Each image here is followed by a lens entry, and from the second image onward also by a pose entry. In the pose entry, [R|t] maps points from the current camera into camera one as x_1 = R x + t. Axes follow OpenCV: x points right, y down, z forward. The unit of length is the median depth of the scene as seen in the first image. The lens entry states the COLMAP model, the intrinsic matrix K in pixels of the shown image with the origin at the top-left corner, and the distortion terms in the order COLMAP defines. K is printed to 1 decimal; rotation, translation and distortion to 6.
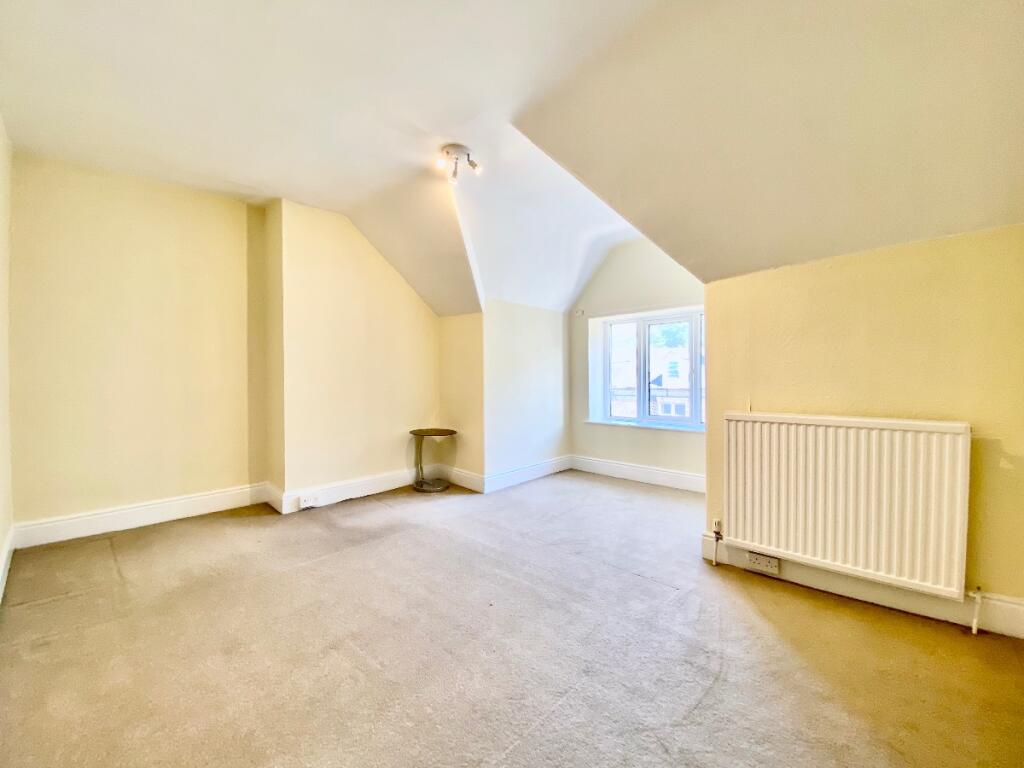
lens RADIAL K [[412.9, 0, 511.2], [0, 412.9, 387.8], [0, 0, 1]] dist [0.020830, -0.018625]
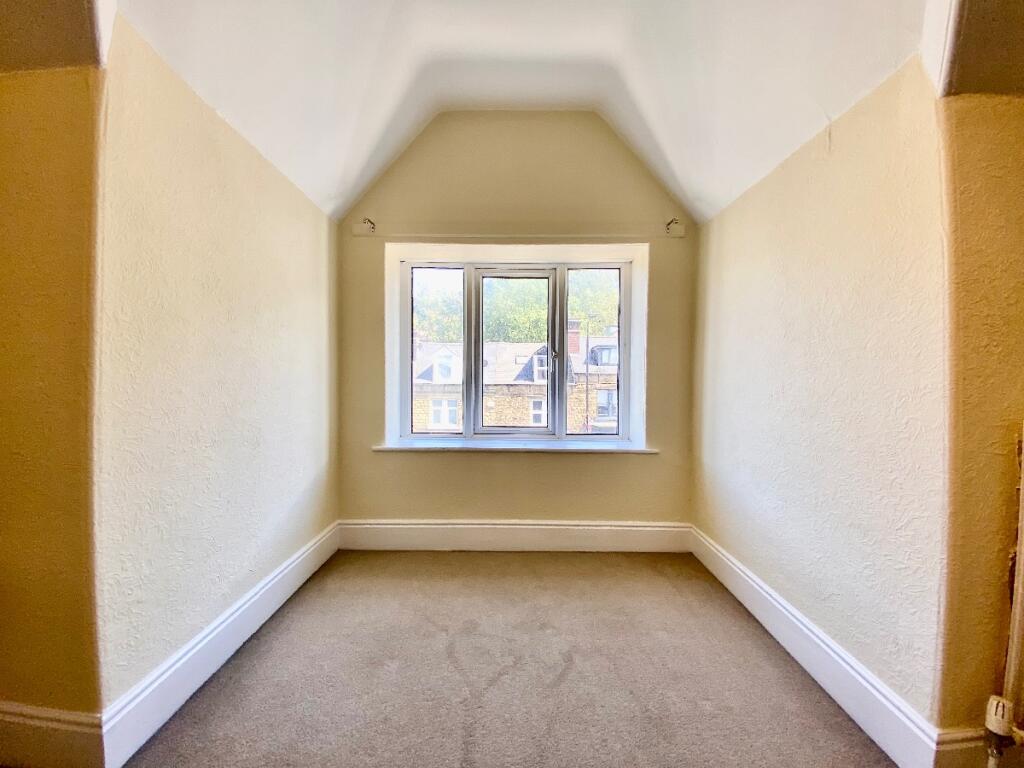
lens RADIAL K [[412.9, 0, 515.3], [0, 412.9, 385.5], [0, 0, 1]] dist [0.020830, -0.018625]
pose [[0.726575, -0.003997, 0.687076, -0.050278], [0.008869, 0.999954, -0.003561, 0.011912], [-0.687030, 0.008681, 0.726577, 0.635448]]
